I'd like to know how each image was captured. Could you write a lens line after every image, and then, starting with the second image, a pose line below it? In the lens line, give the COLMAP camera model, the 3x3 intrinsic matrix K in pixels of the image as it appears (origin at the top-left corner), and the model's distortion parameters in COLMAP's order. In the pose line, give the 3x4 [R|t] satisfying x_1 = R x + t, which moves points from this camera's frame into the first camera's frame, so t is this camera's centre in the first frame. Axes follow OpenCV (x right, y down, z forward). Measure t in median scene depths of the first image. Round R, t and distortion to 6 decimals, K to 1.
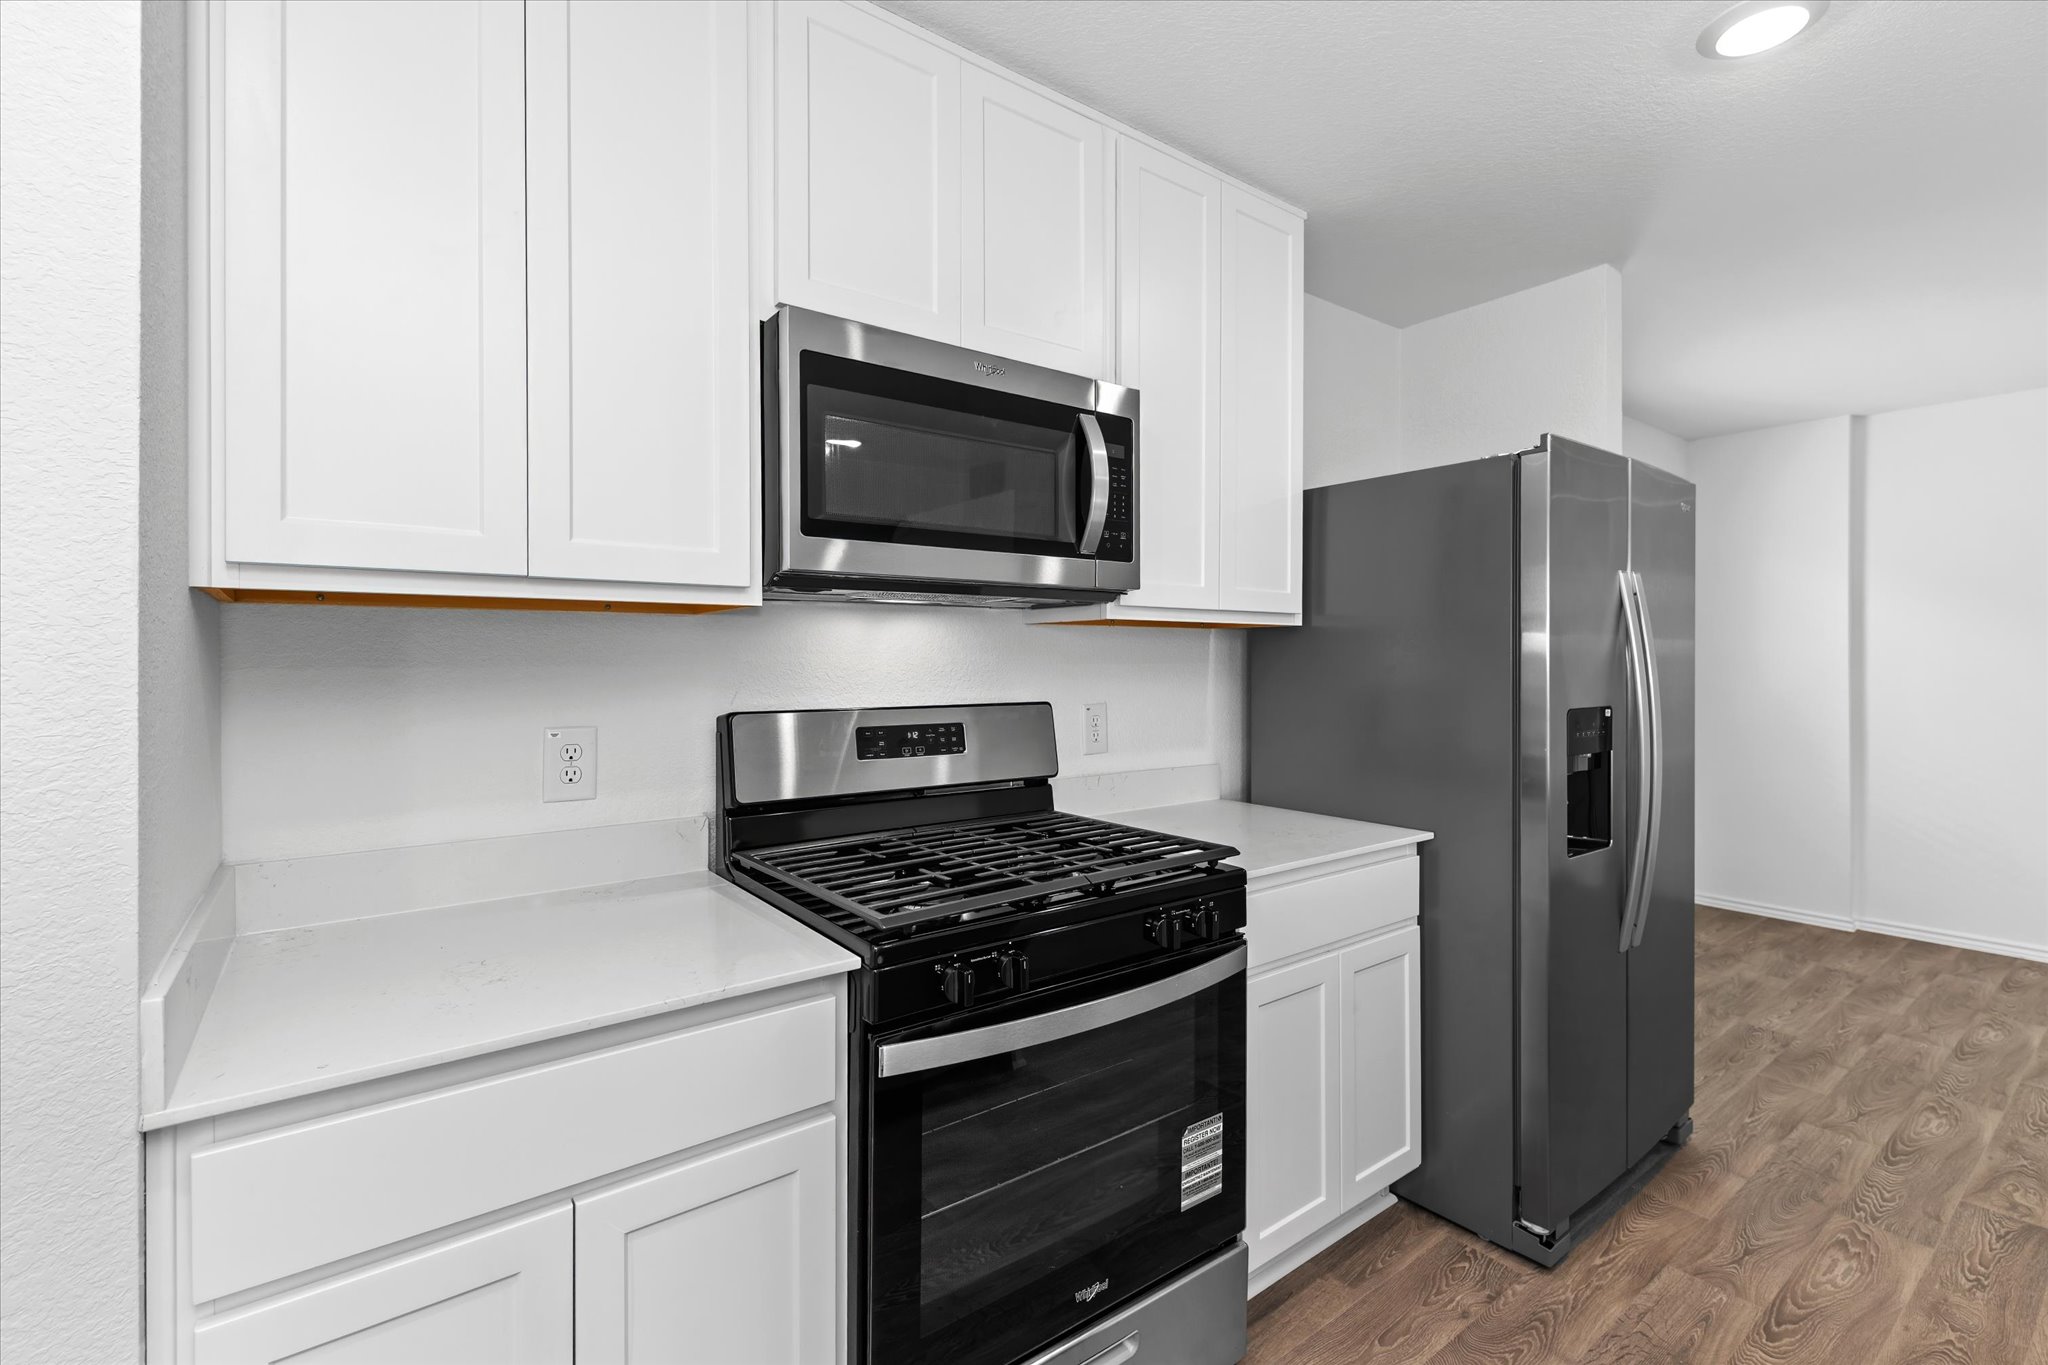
lens RADIAL K [[922.3, 0, 1024.8], [0, 922.3, 657.3], [0, 0, 1]] dist [0.001465, 0.000566]
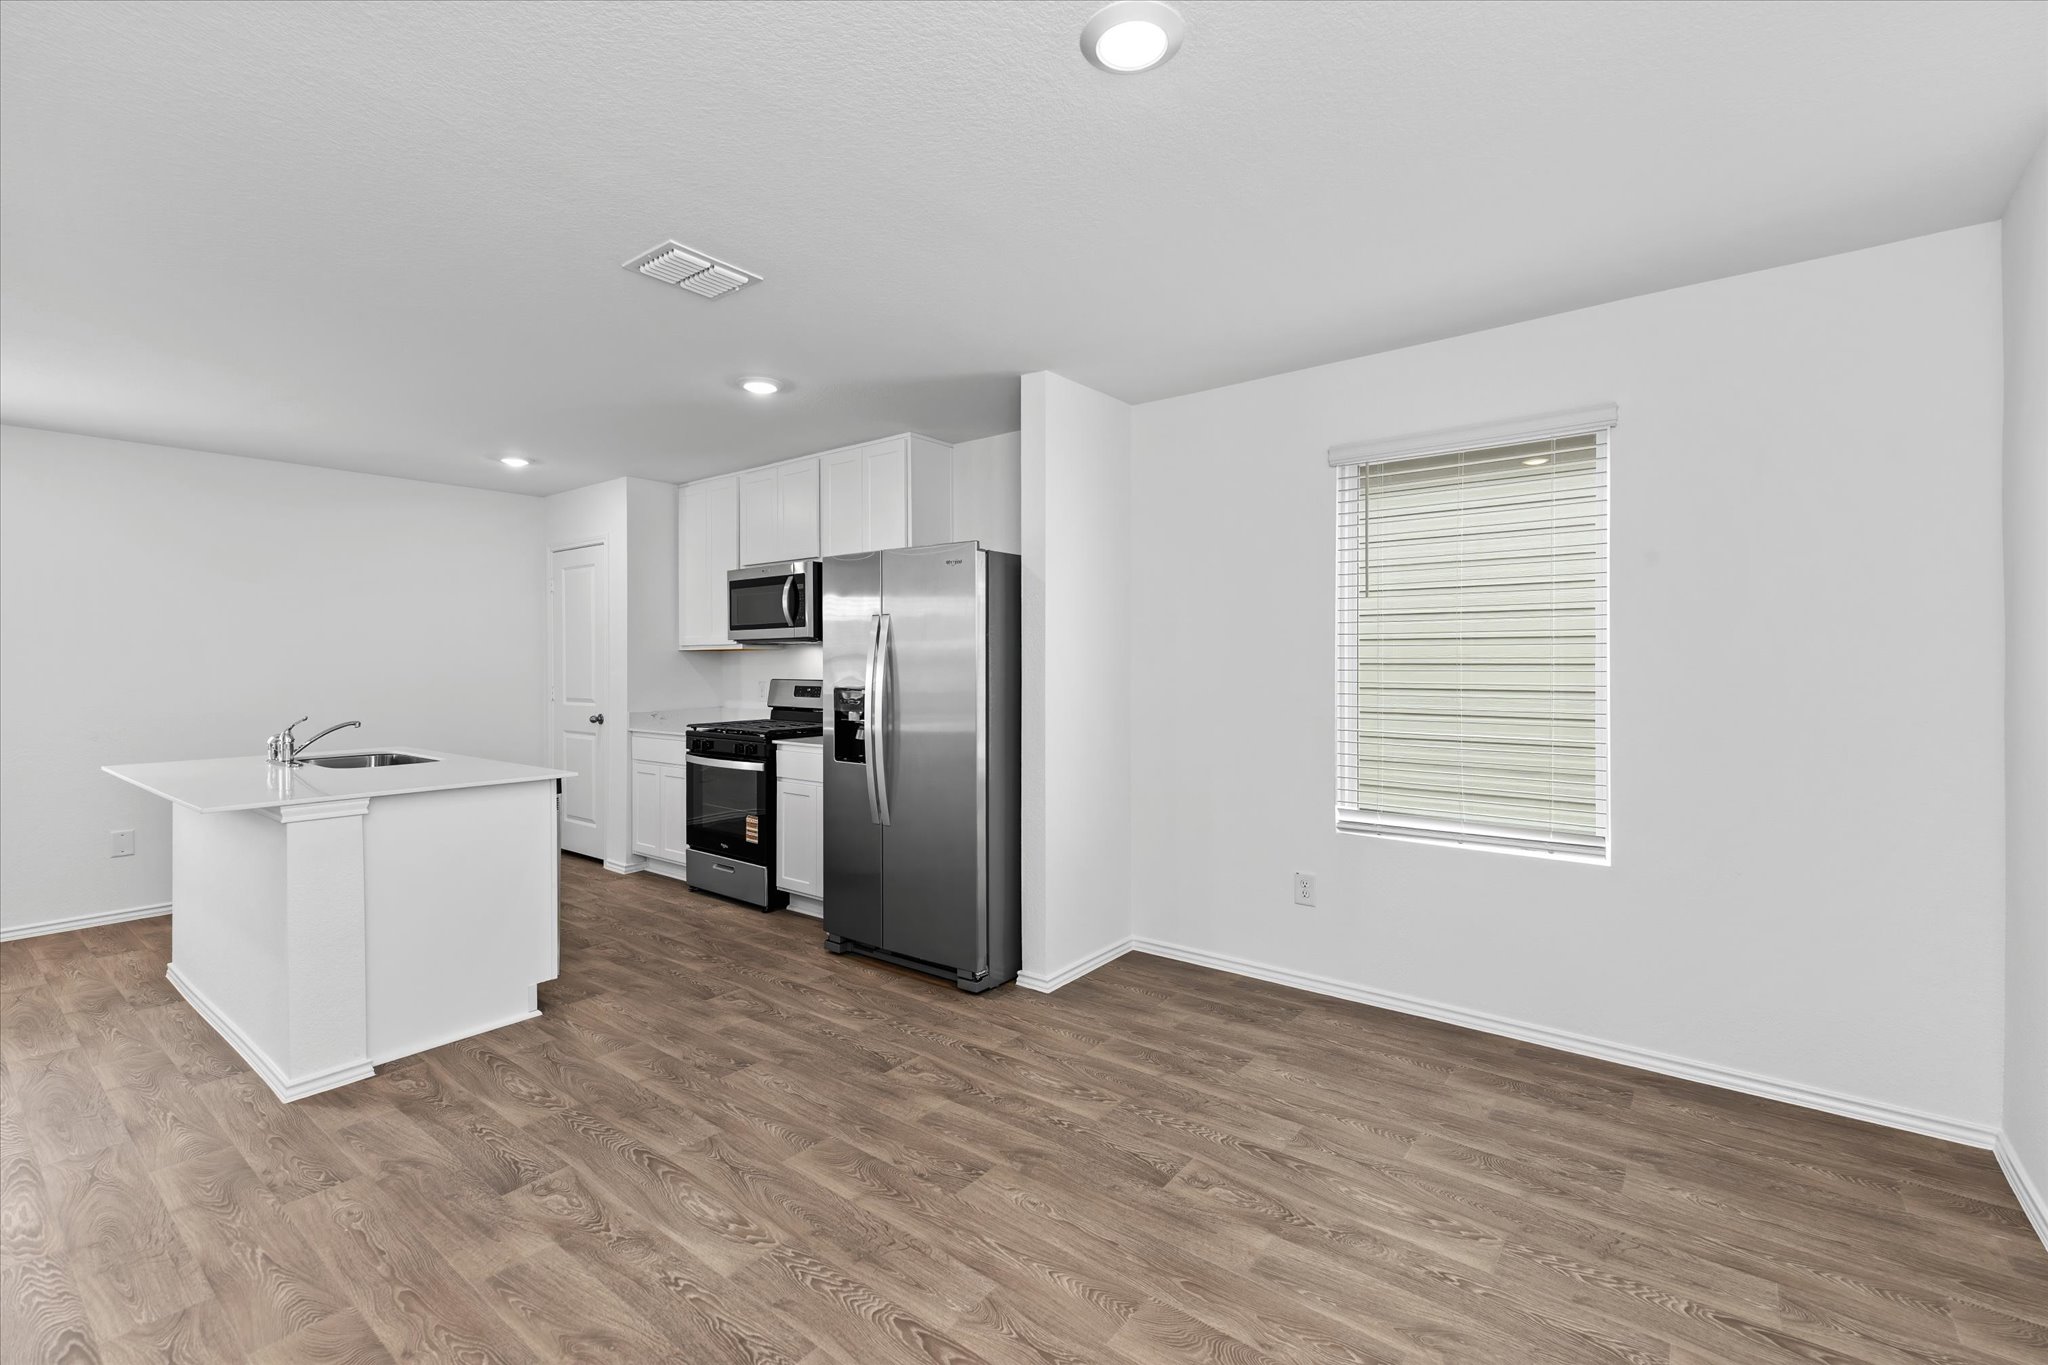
lens RADIAL K [[894.9, 0, 1025.3], [0, 894.9, 688.8], [0, 0, 1]] dist [0.009587, -0.004602]
pose [[0.243726, 0.028243, -0.969433, 2.804210], [0.004145, 0.999536, 0.030162, -0.000228], [0.969835, -0.011370, 0.243496, 0.999442]]
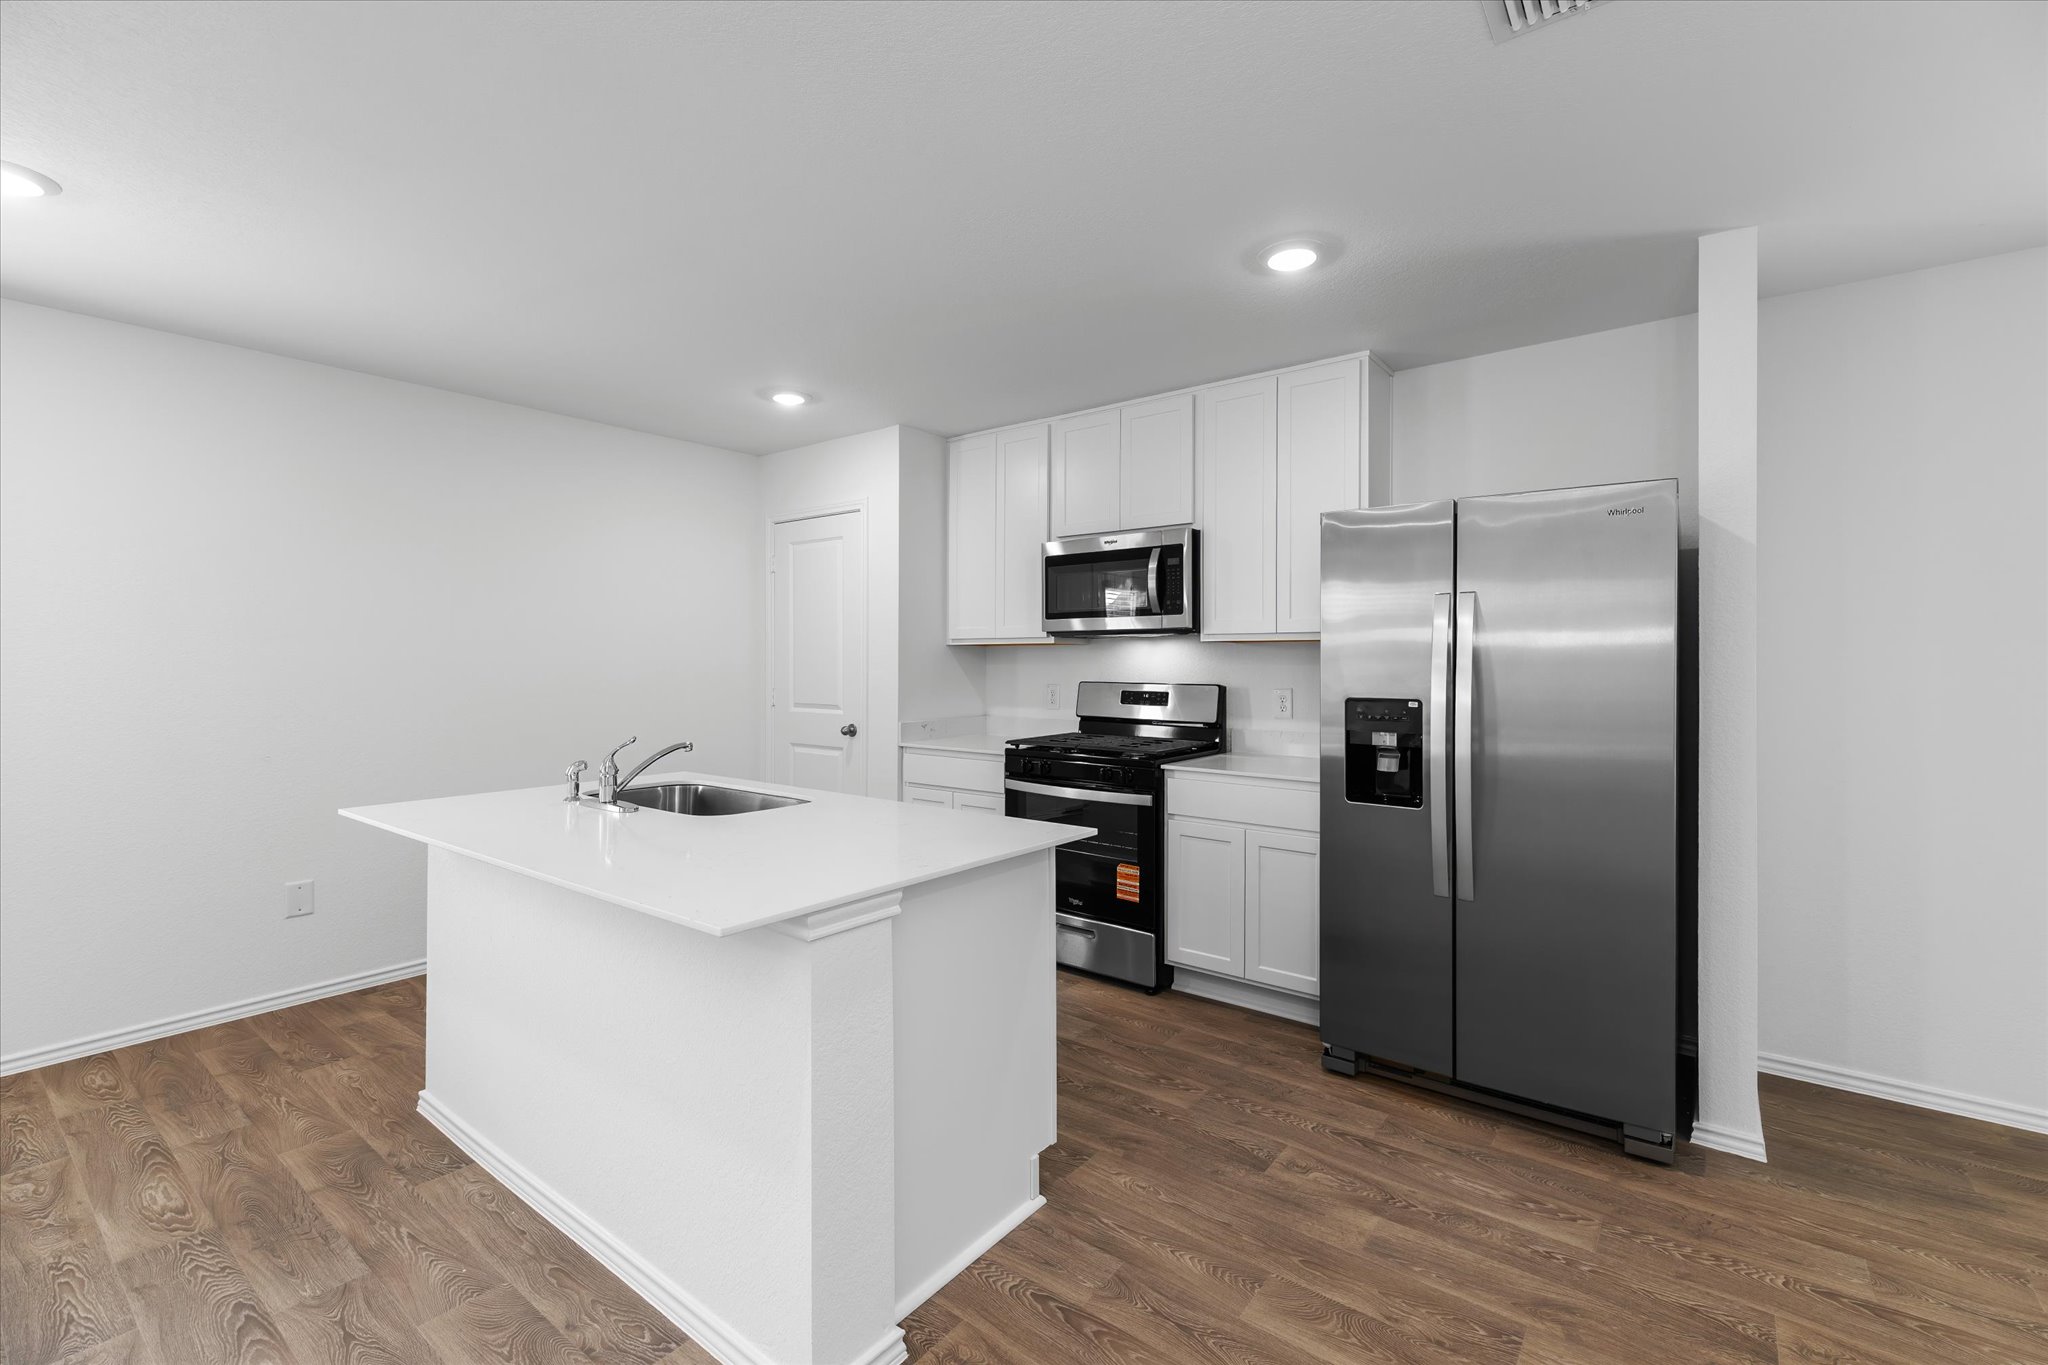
lens RADIAL K [[884.6, 0, 1015.5], [0, 884.6, 691.2], [0, 0, 1]] dist [0.004488, -0.001259]
pose [[0.242345, 0.033548, -0.969610, 1.923237], [-0.002569, 0.999421, 0.033938, -0.000426], [0.970187, -0.005734, 0.242290, 0.174106]]
